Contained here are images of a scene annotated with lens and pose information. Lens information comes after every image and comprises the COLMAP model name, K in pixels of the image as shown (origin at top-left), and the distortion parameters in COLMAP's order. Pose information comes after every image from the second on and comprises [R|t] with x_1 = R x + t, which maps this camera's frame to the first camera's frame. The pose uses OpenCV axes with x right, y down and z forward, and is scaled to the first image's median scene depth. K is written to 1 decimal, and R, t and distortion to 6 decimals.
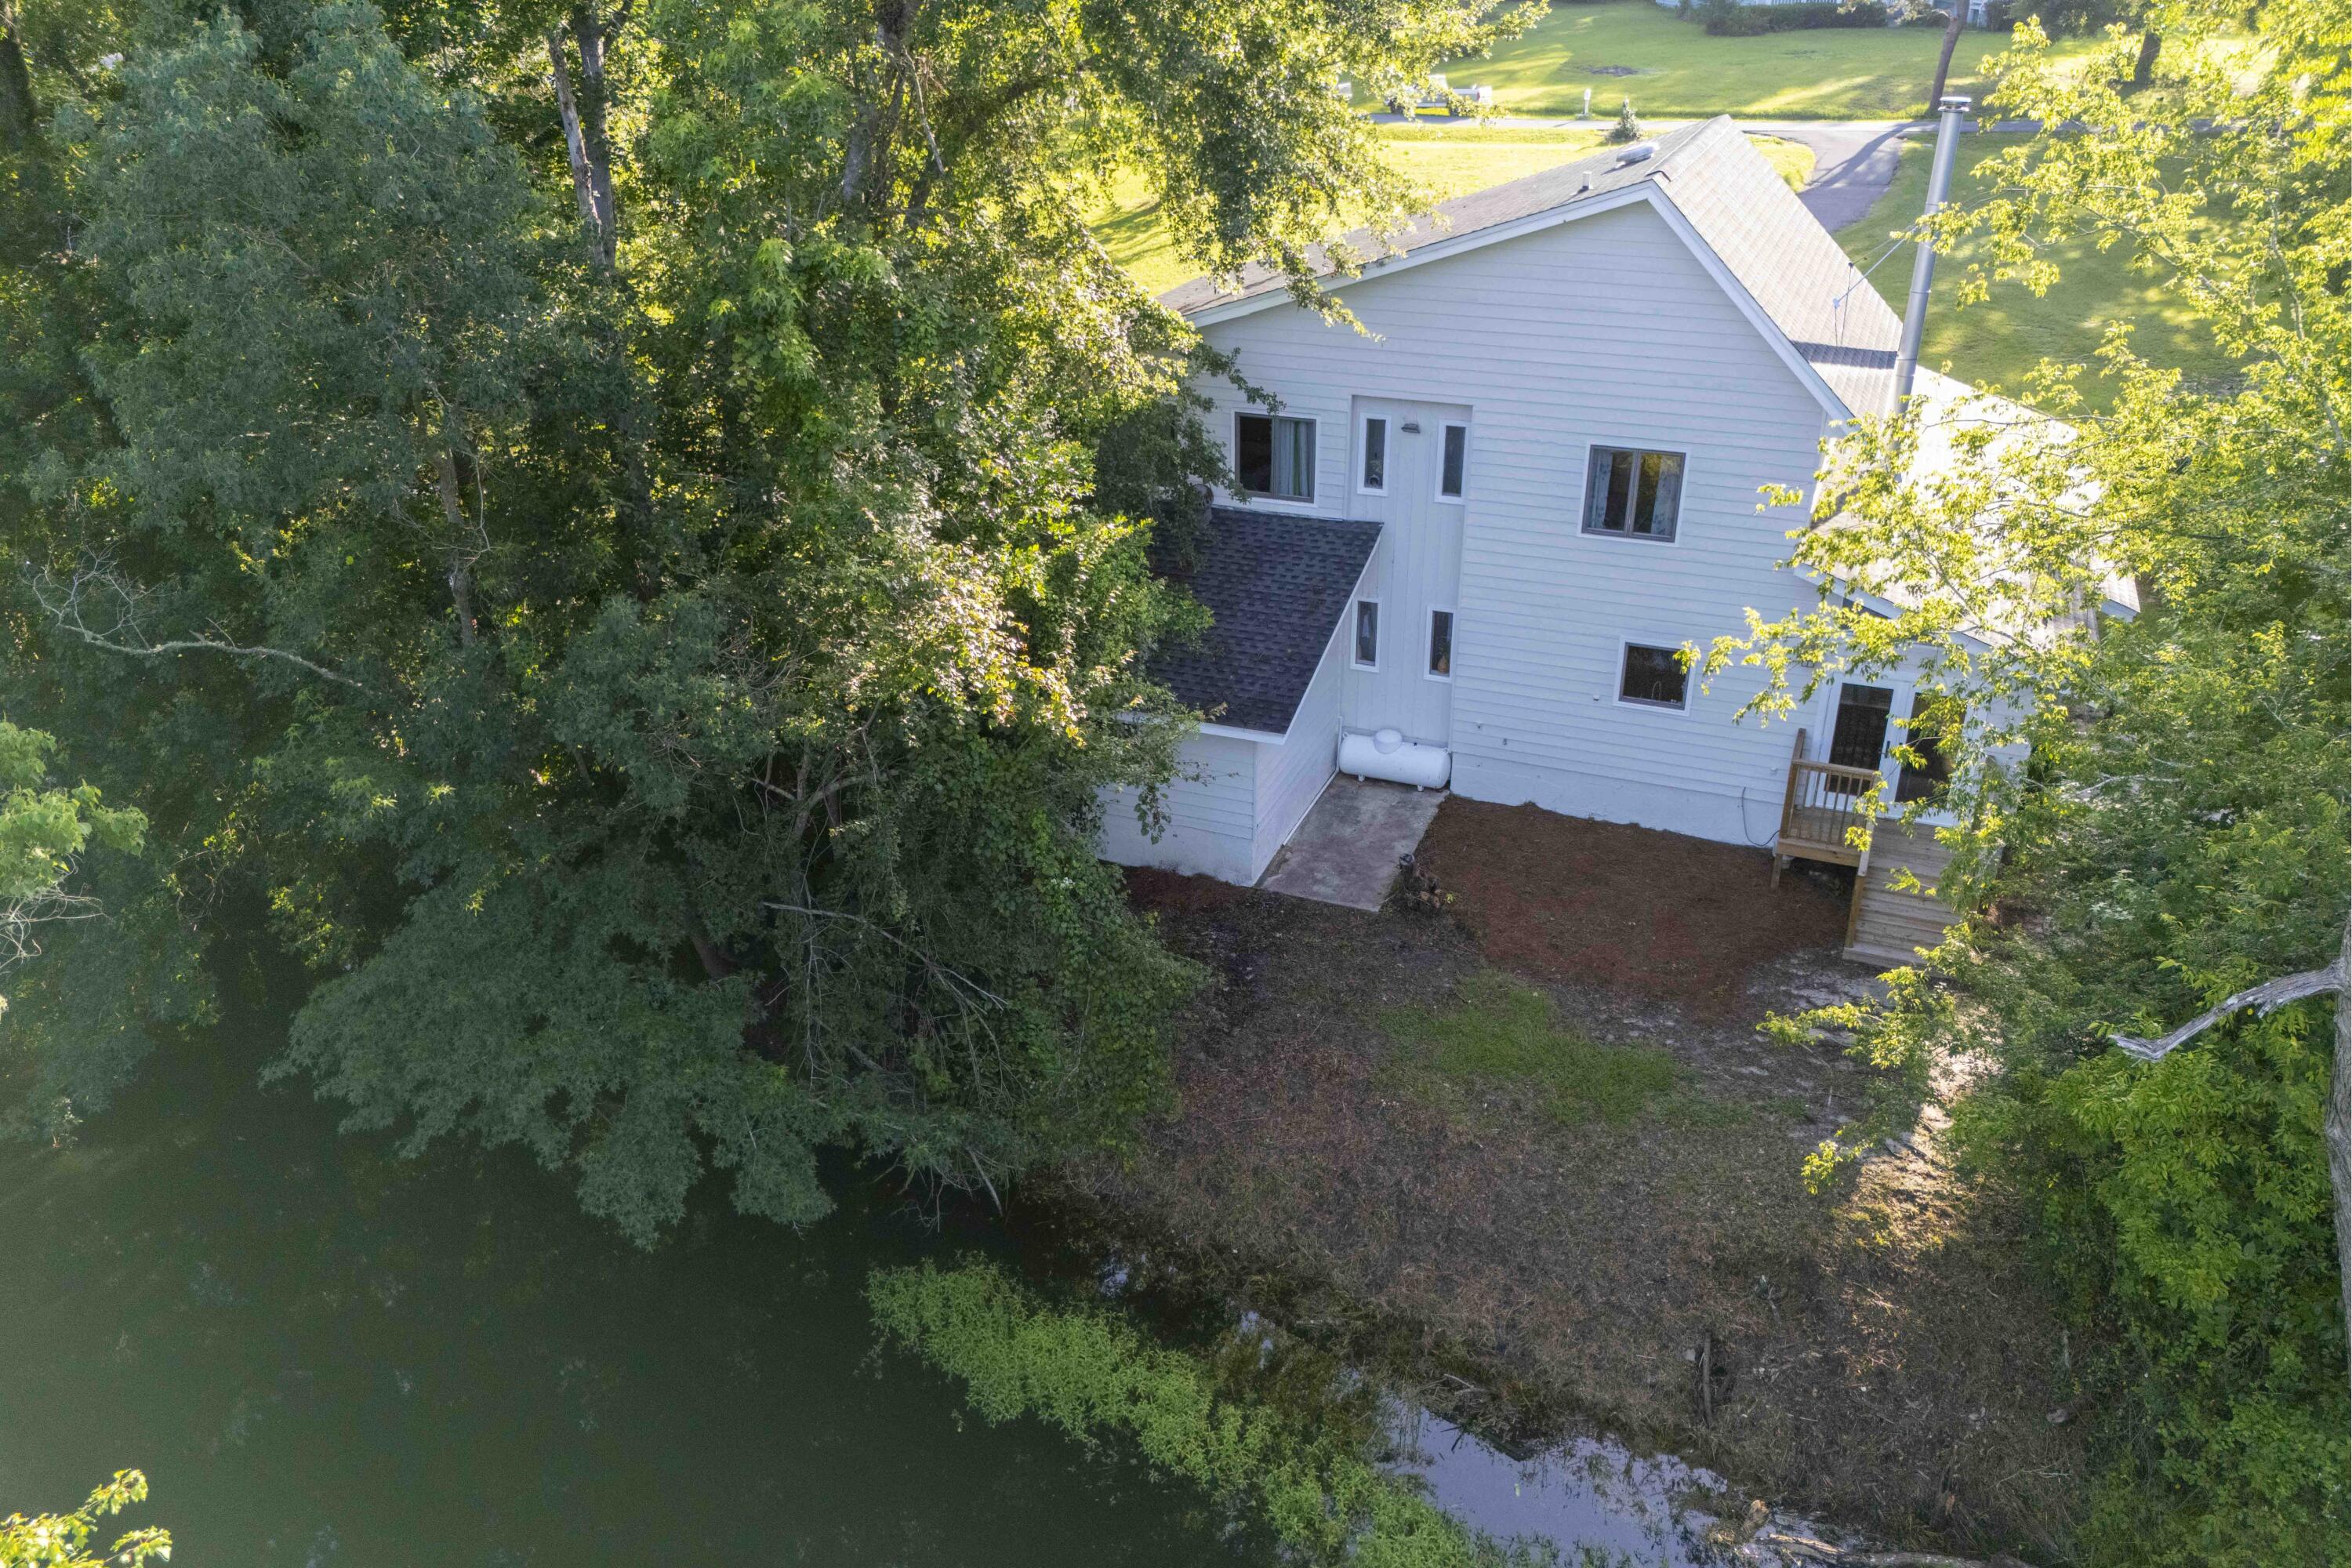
lens RADIAL K [[1758.6, 0, 1153.0], [0, 1758.6, 791.9], [0, 0, 1]] dist [0.044376, -0.003283]
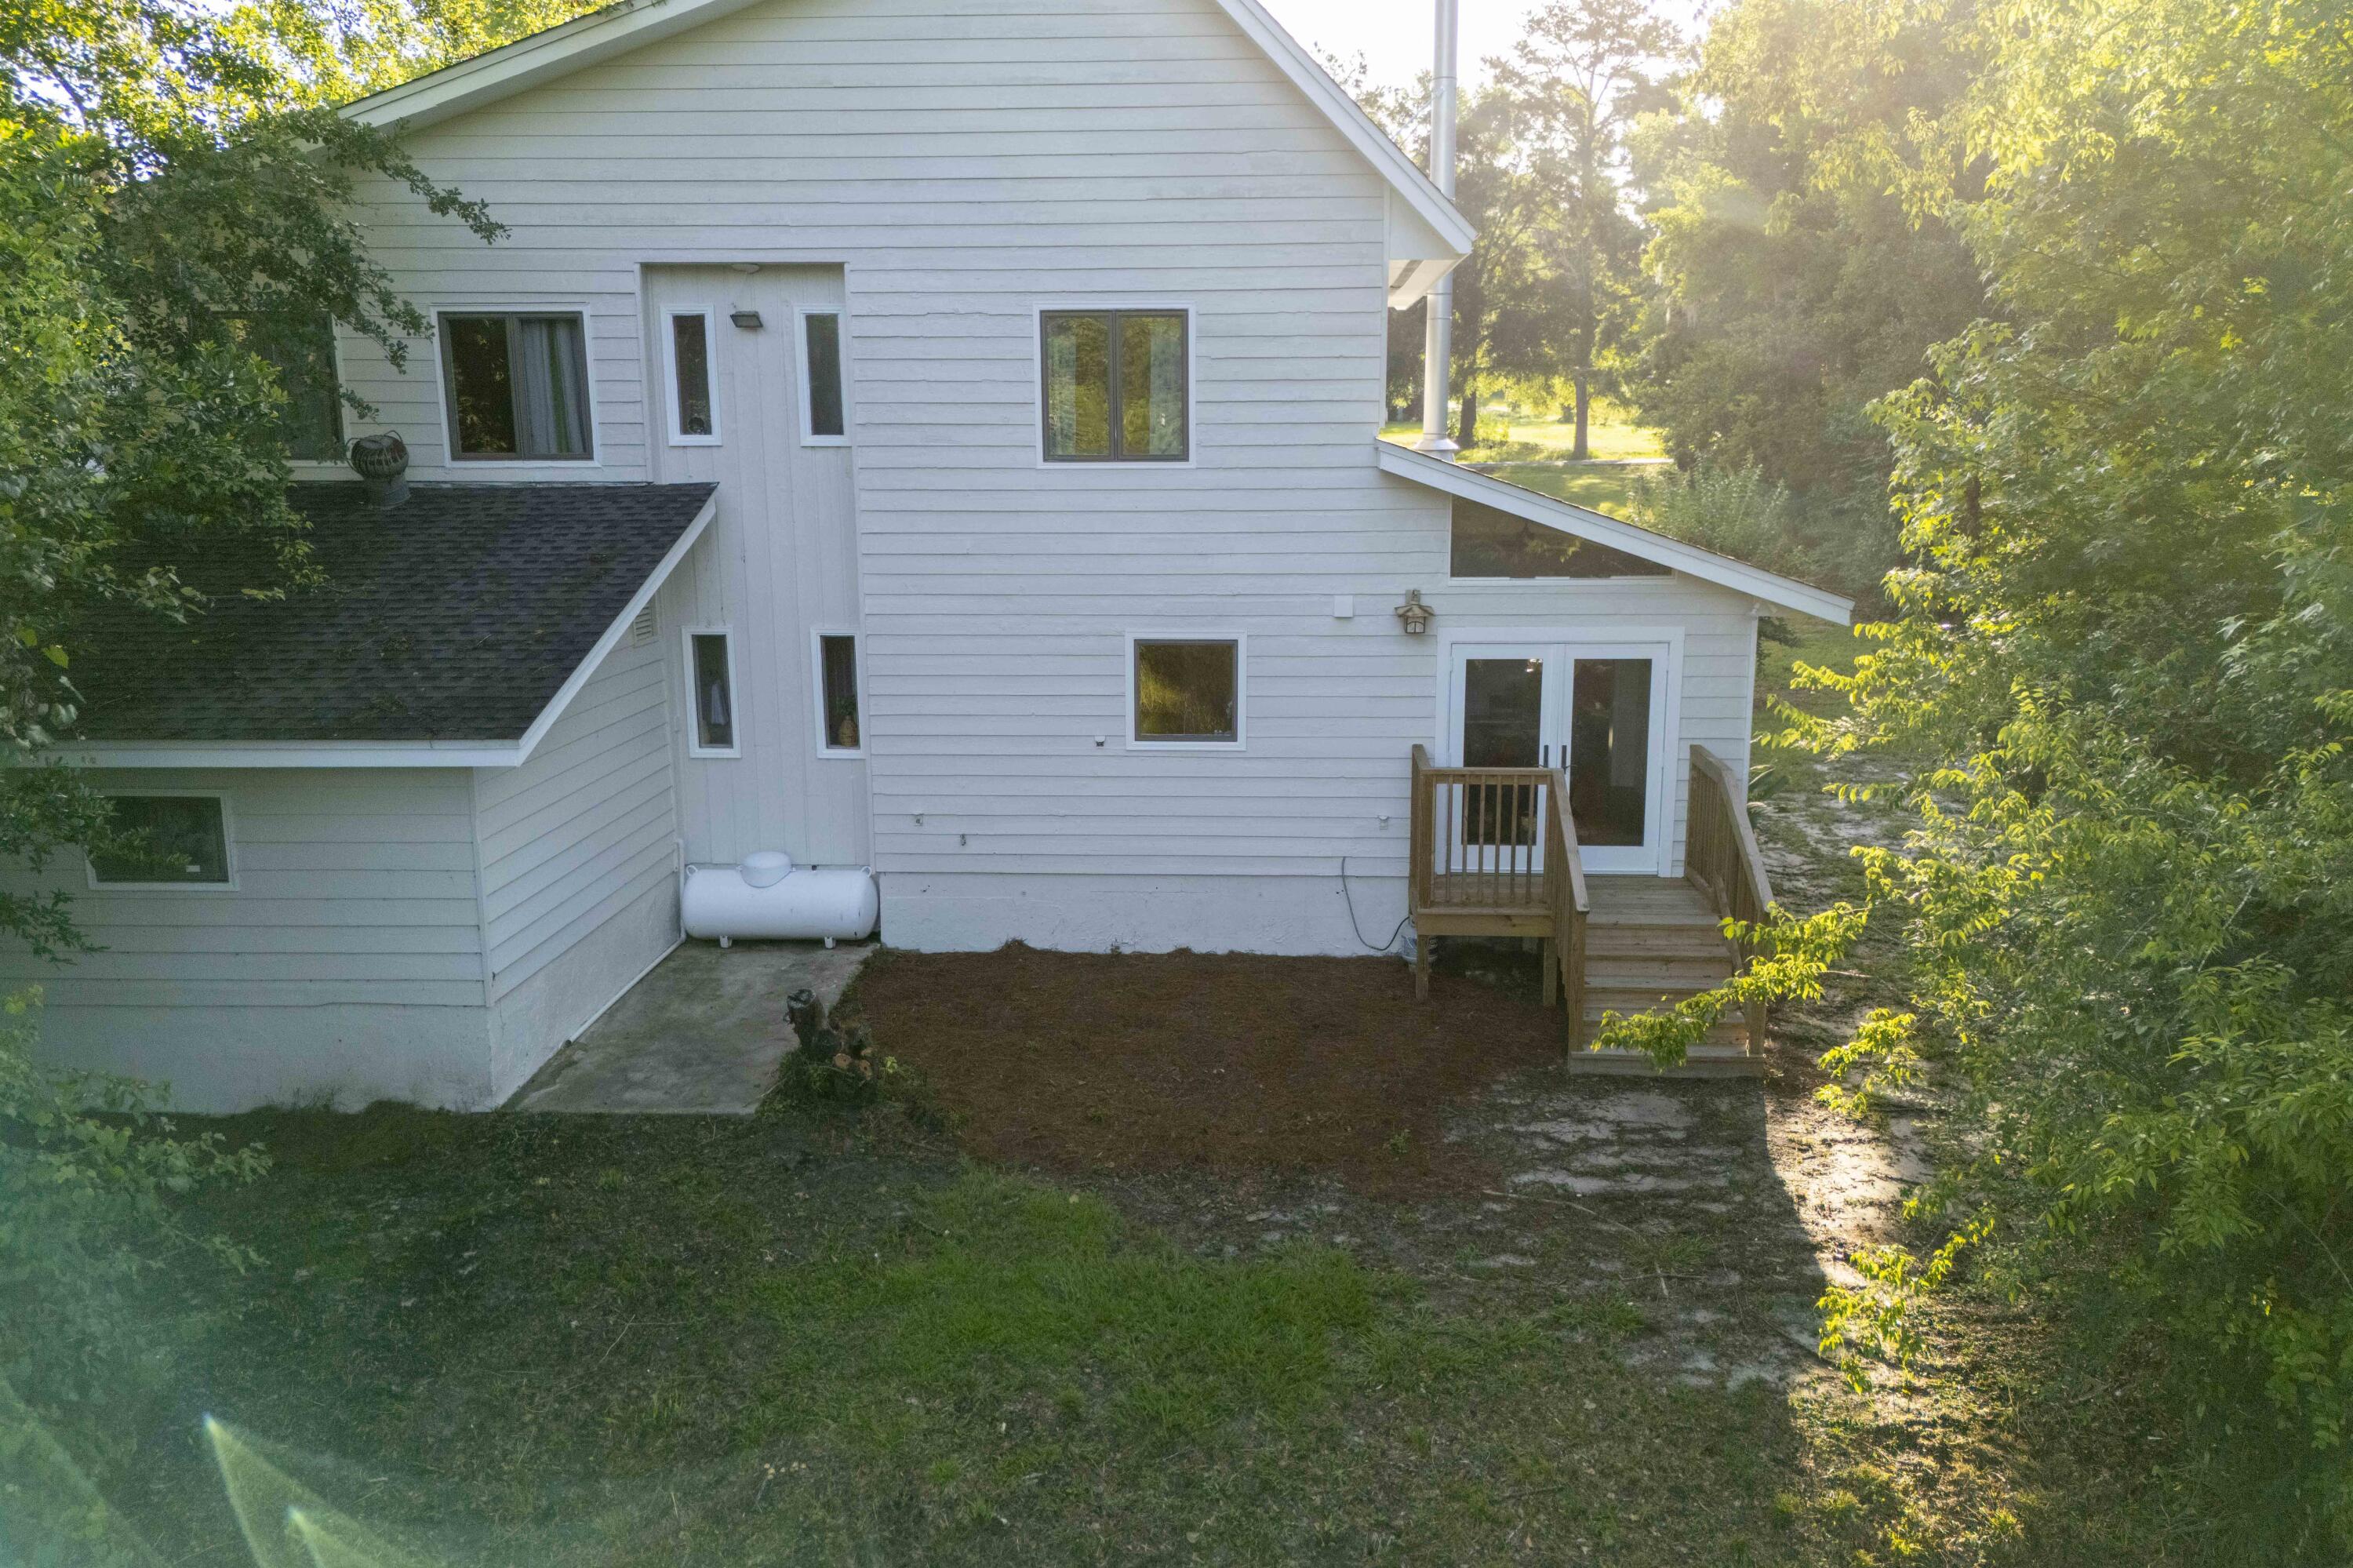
lens RADIAL K [[1873.8, 0, 1201.8], [0, 1873.8, 696.8], [0, 0, 1]] dist [0.114351, -0.127478]
pose [[0.941027, -0.055834, 0.333692, 0.070761], [0.145603, 0.957115, -0.250461, 0.105752], [-0.305397, 0.284277, 0.908801, 0.408604]]
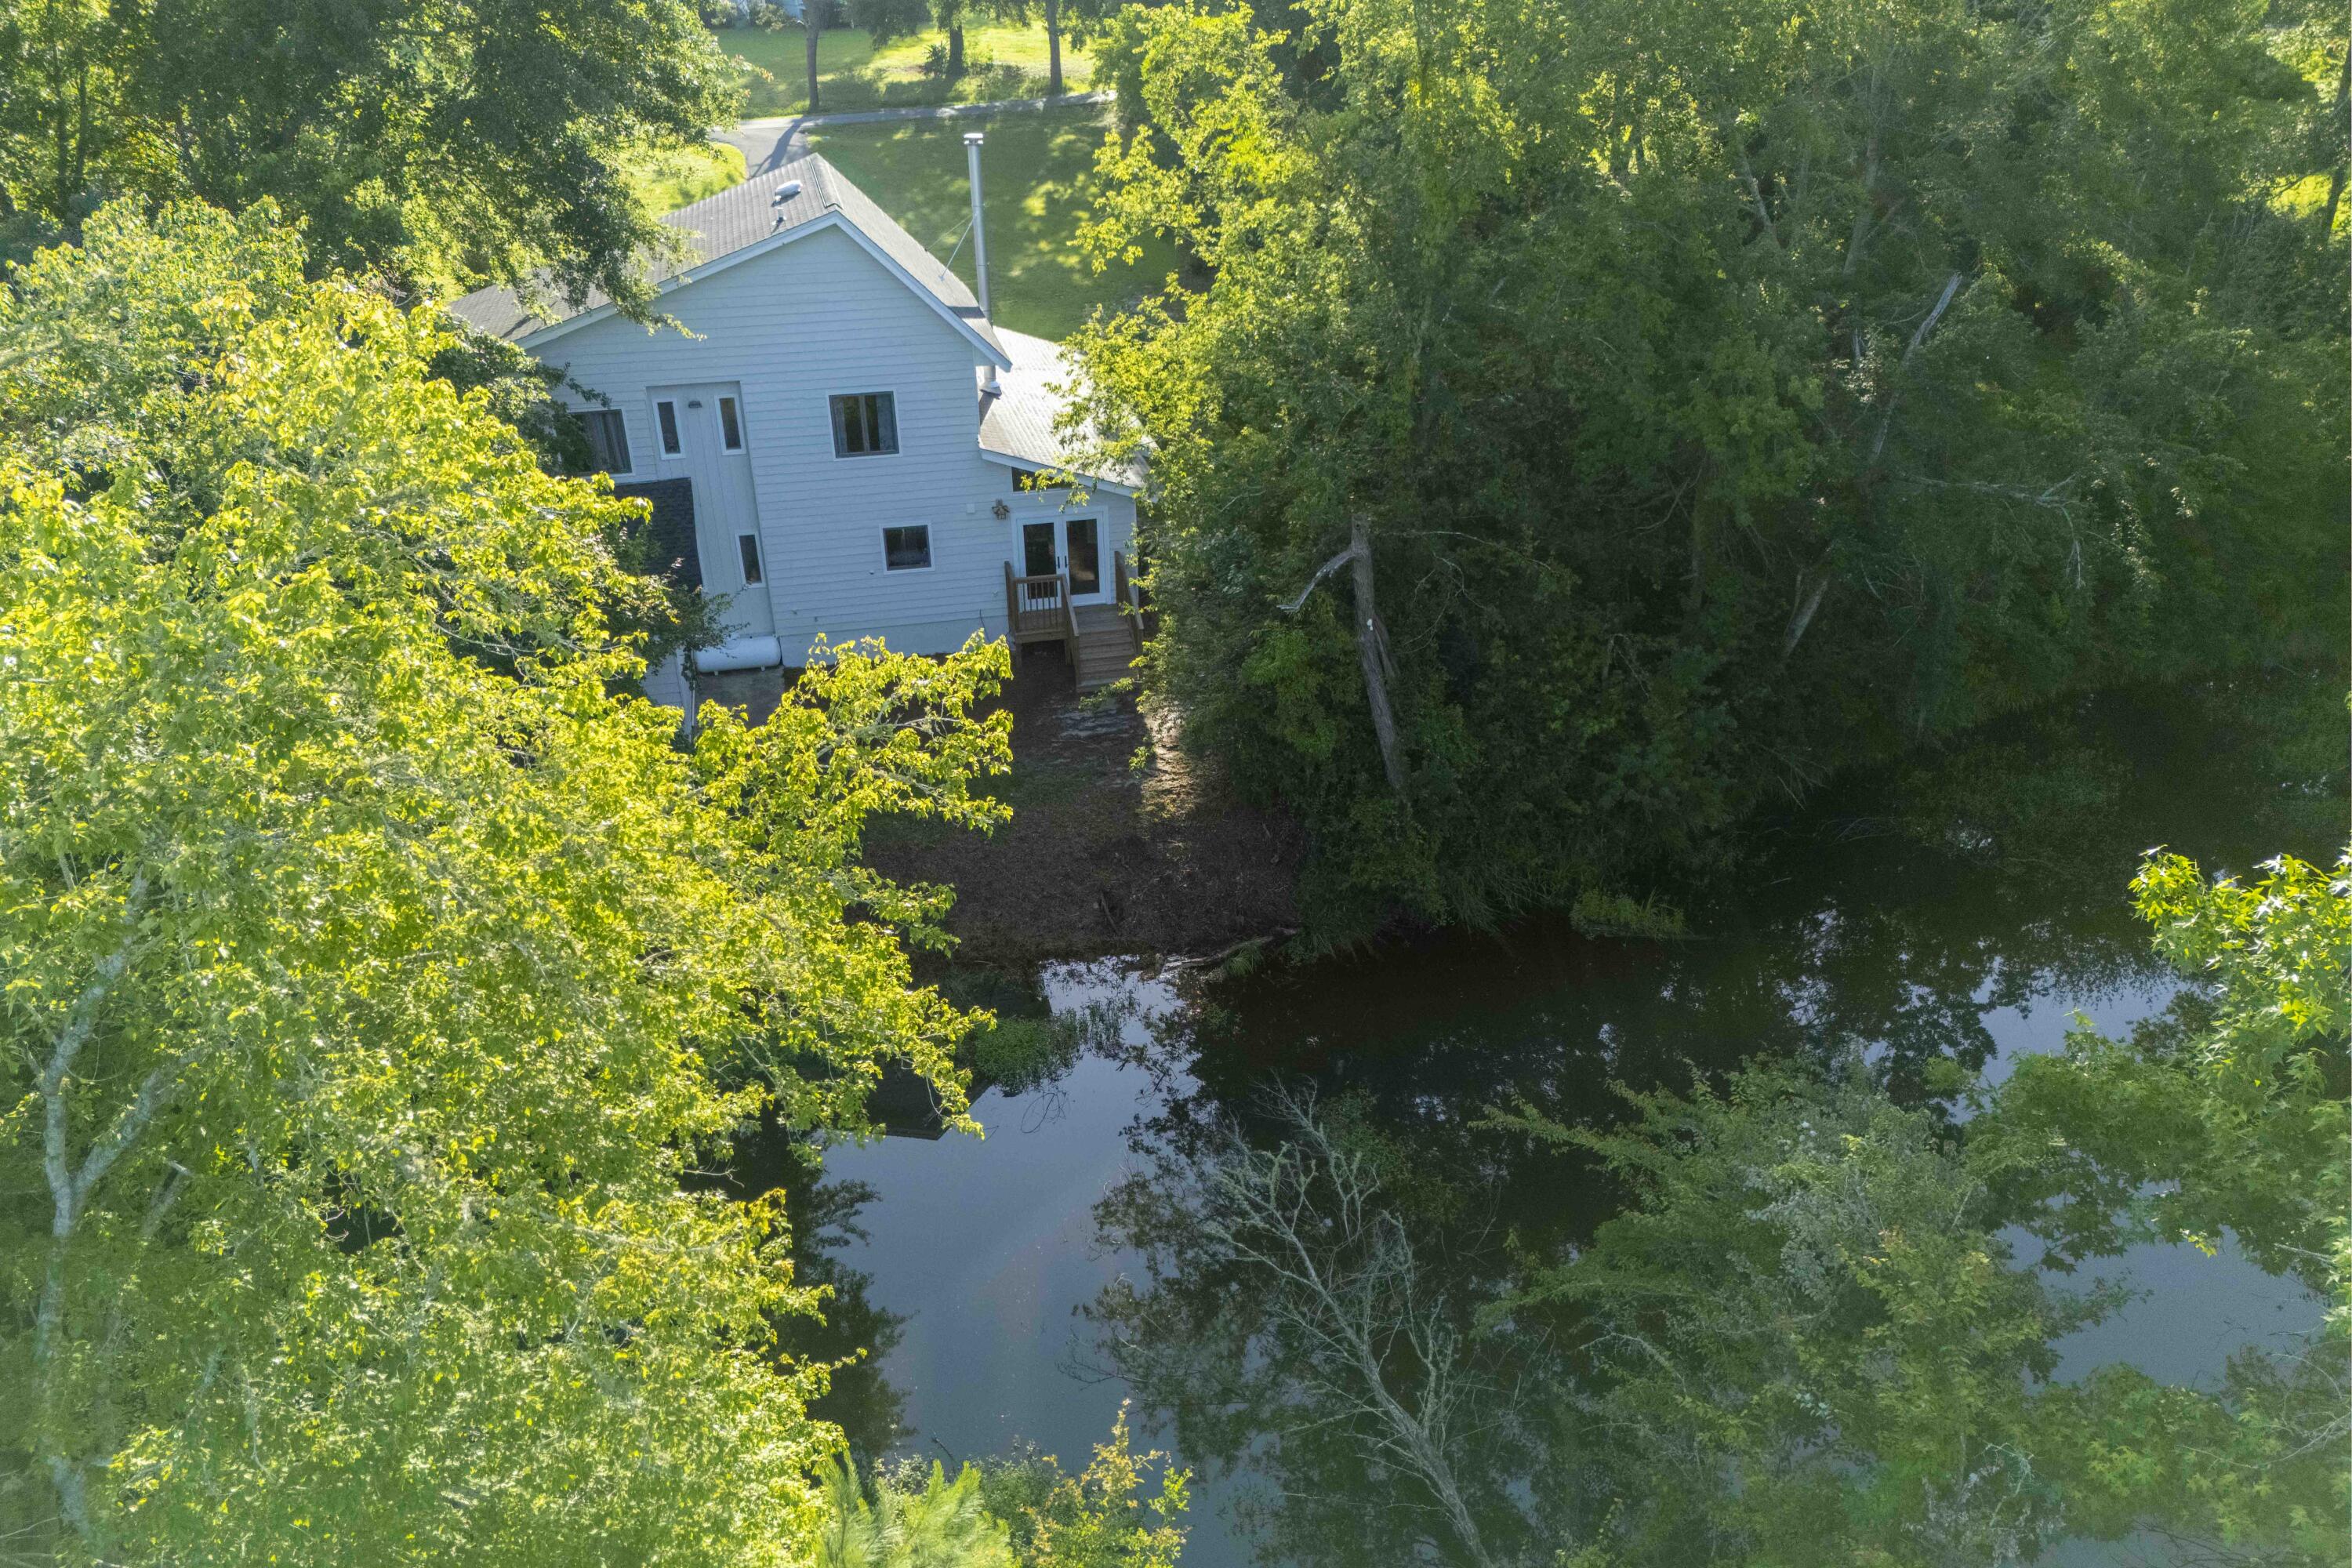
lens RADIAL K [[1617.2, 0, 1173.5], [0, 1617.2, 865.3], [0, 0, 1]] dist [0.039936, -0.044985]
pose [[0.821363, -0.297571, 0.486637, -0.275911], [0.261655, 0.954641, 0.142118, 0.054507], [-0.506853, 0.010601, 0.861967, -0.279779]]
